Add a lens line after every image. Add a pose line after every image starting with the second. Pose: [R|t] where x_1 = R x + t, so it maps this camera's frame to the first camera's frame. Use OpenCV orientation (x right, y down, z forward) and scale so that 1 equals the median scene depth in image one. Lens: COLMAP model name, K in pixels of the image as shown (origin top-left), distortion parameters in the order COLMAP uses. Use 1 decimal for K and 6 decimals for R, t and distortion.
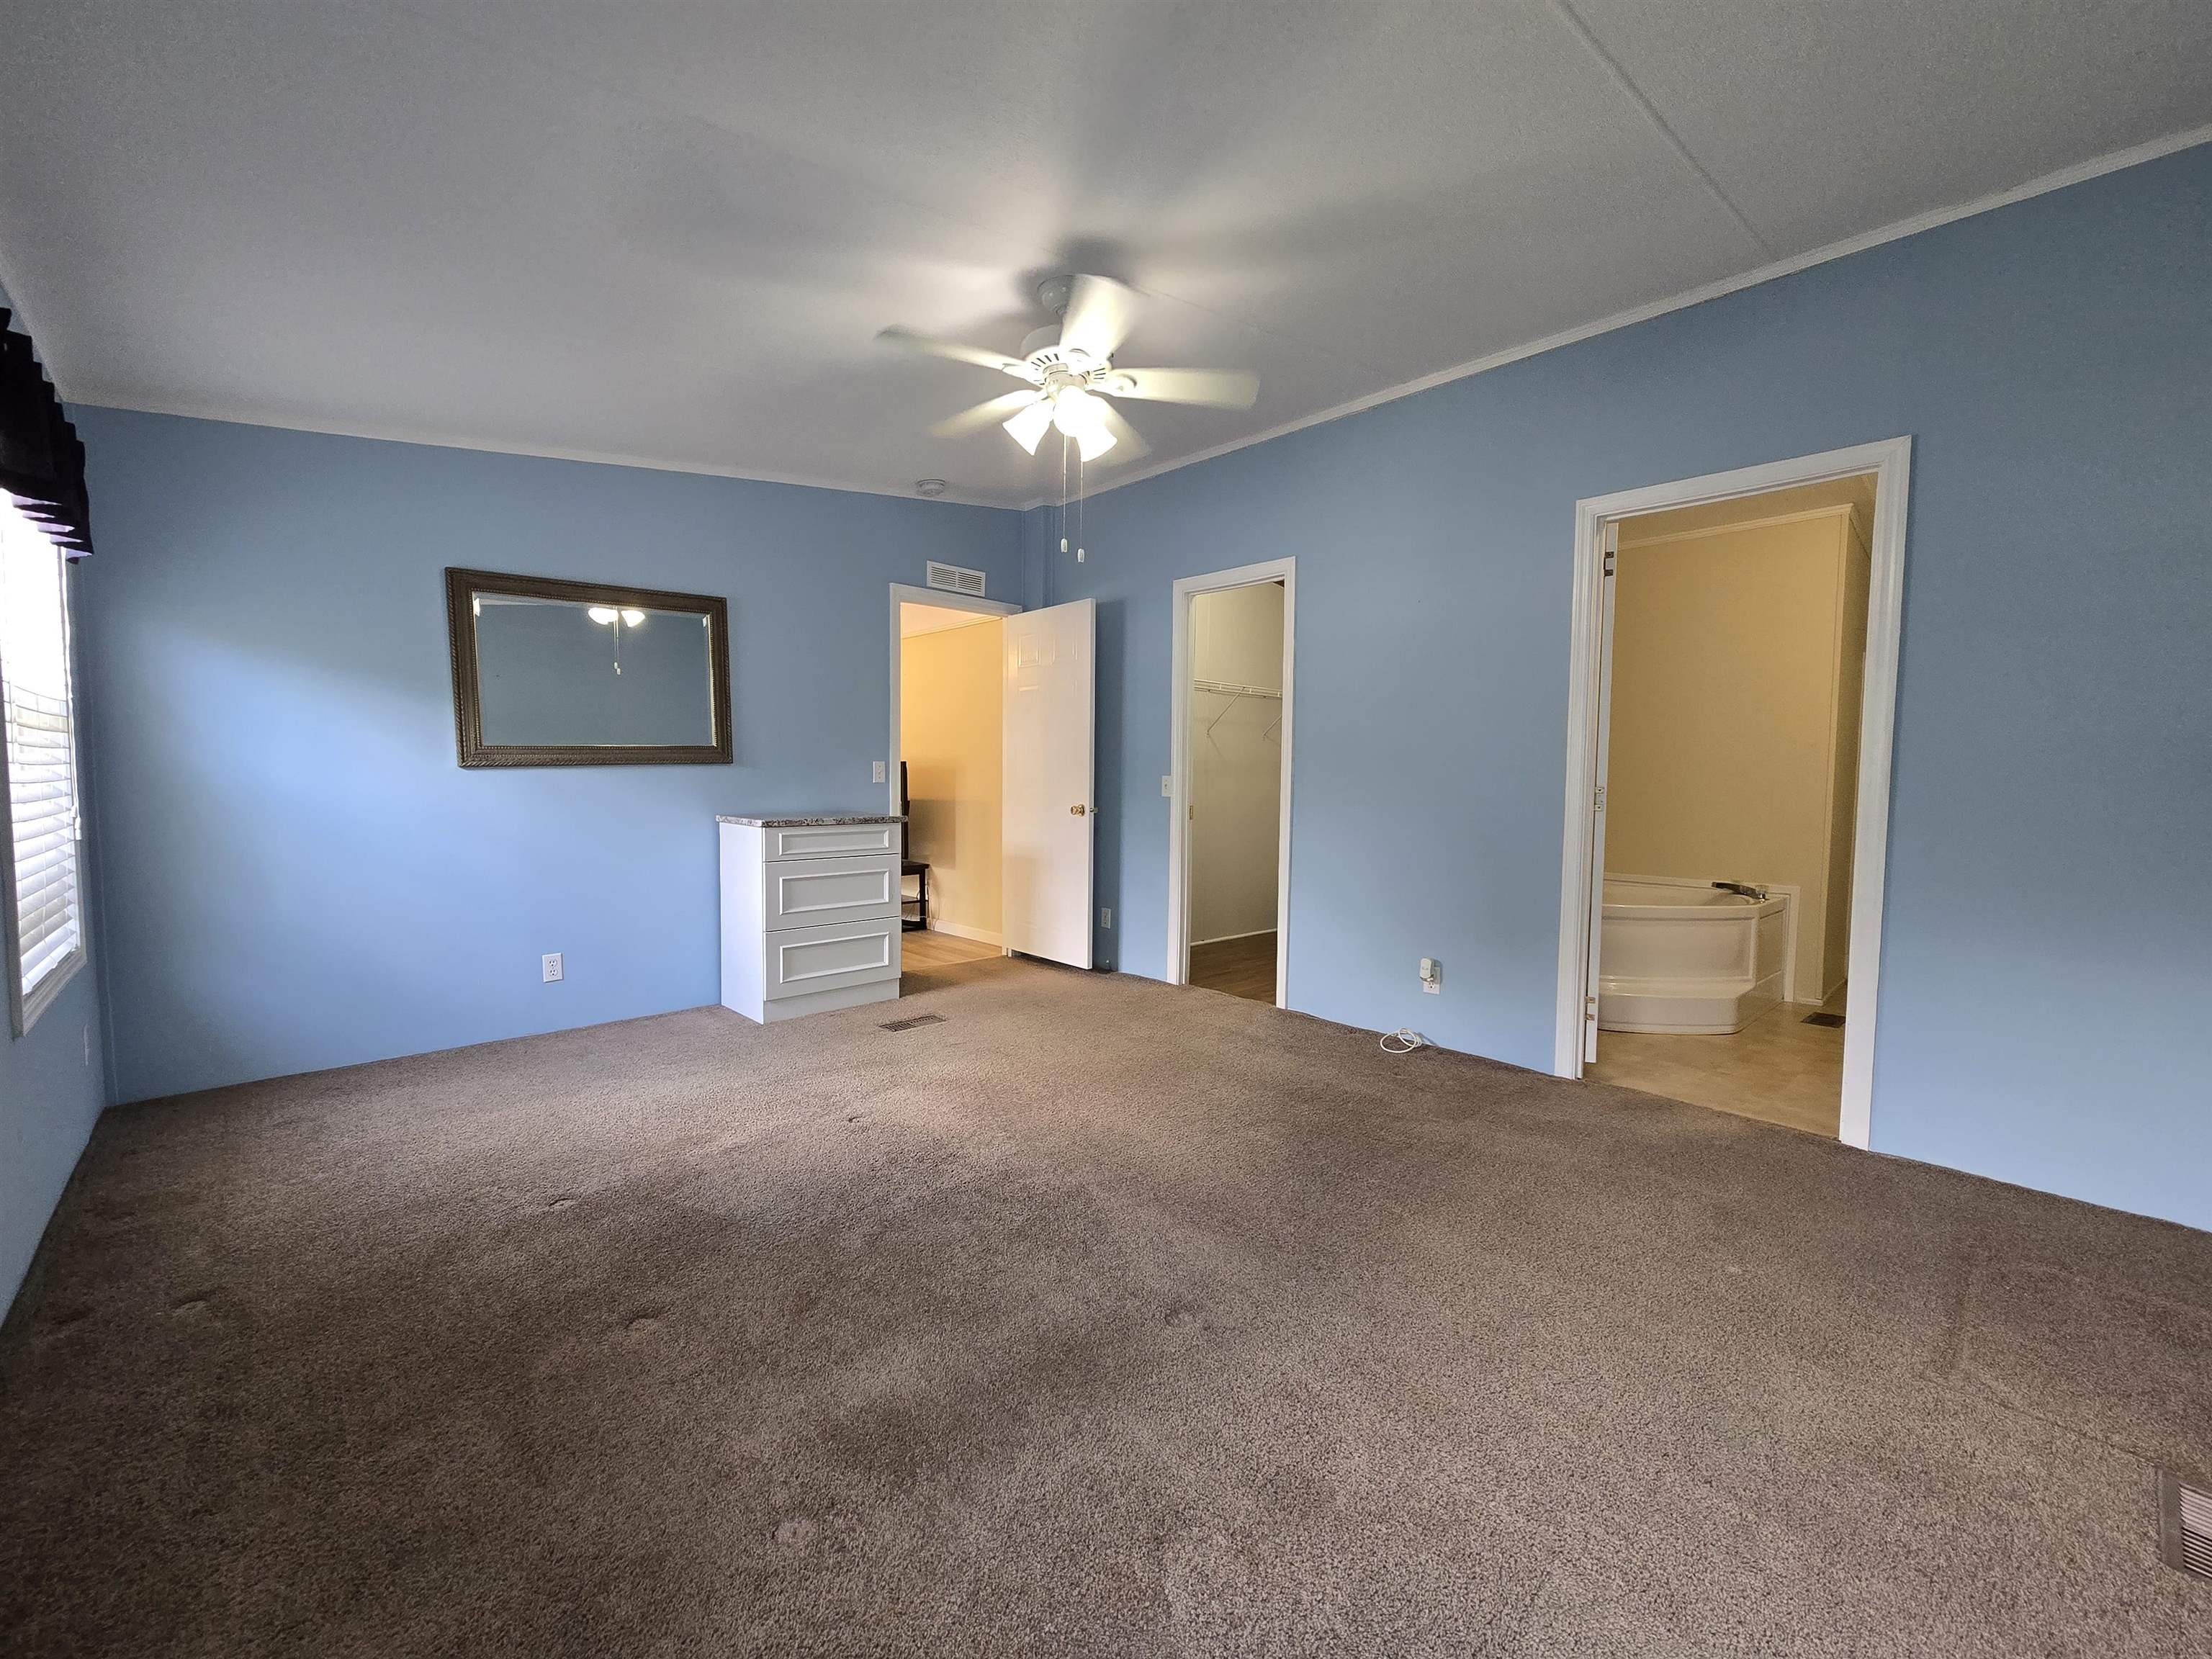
lens RADIAL K [[903.5, 0, 1096.9], [0, 903.5, 825.8], [0, 0, 1]] dist [0.001372, -0.000019]
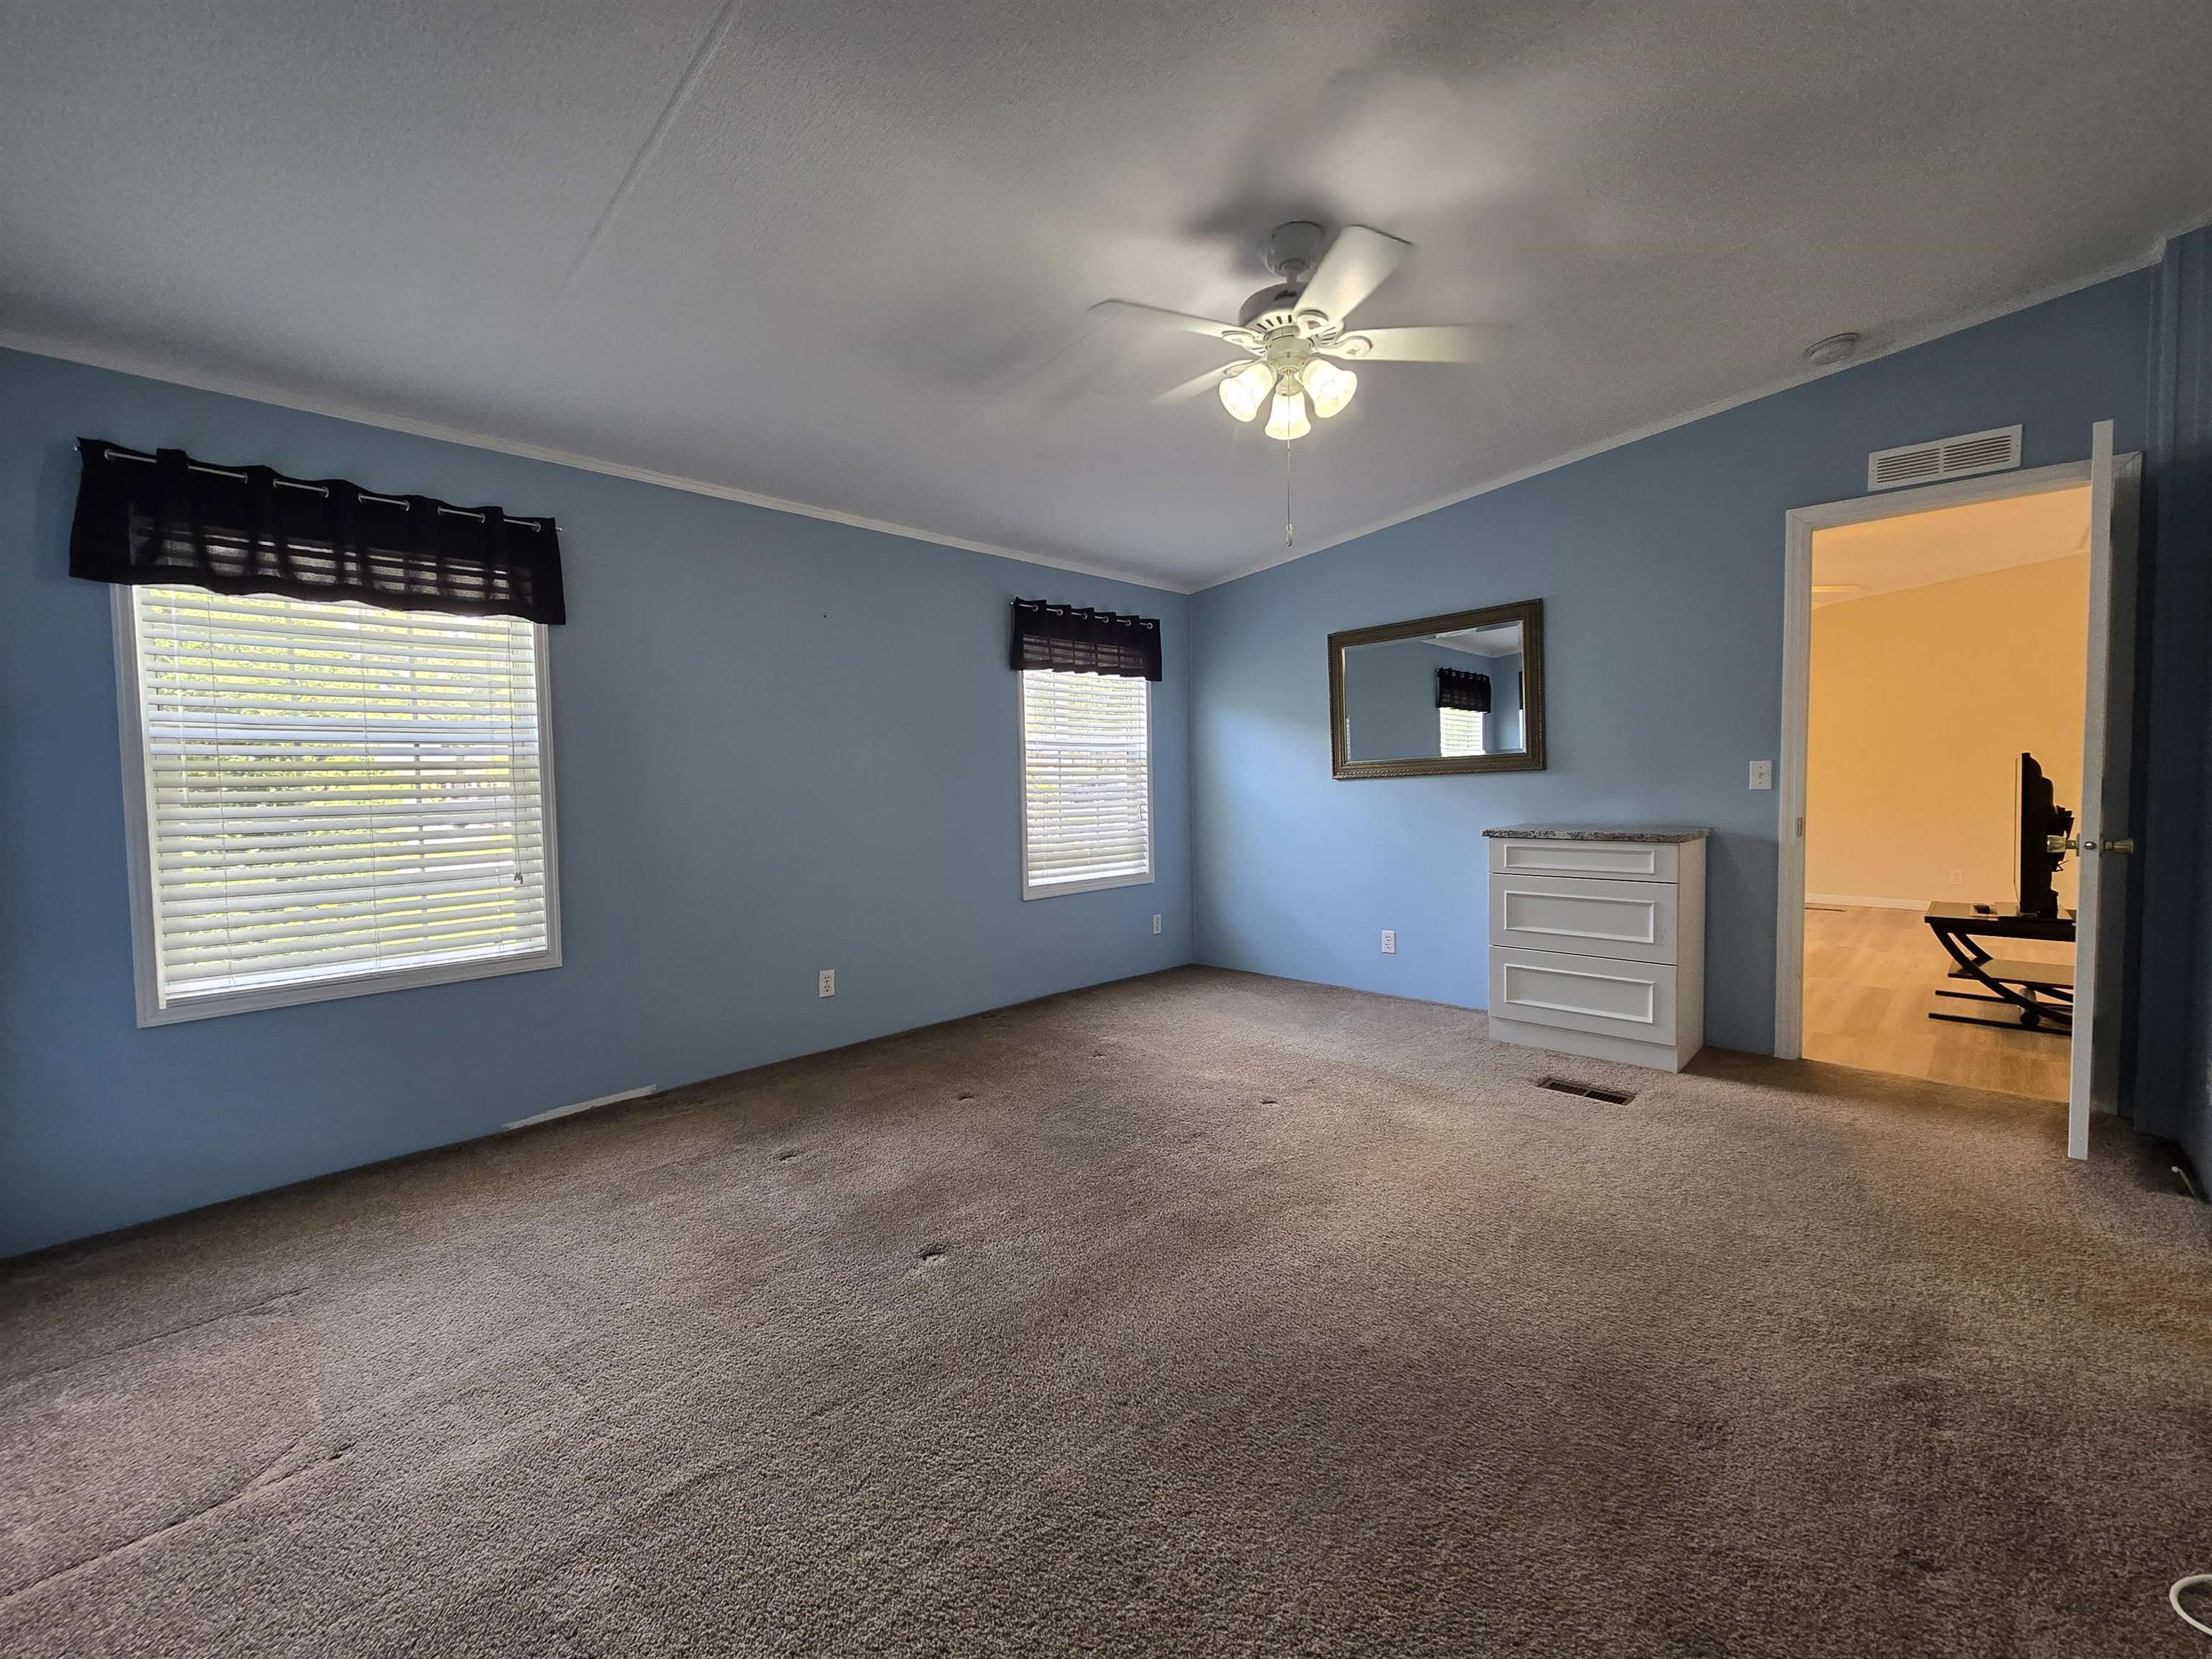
lens RADIAL K [[903.5, 0, 1096.9], [0, 903.5, 825.8], [0, 0, 1]] dist [0.001372, -0.000019]
pose [[0.041348, 0.040864, -0.998309, 0.578092], [-0.047131, 0.998131, 0.038904, -0.027690], [0.998033, 0.045442, 0.043196, 0.533562]]
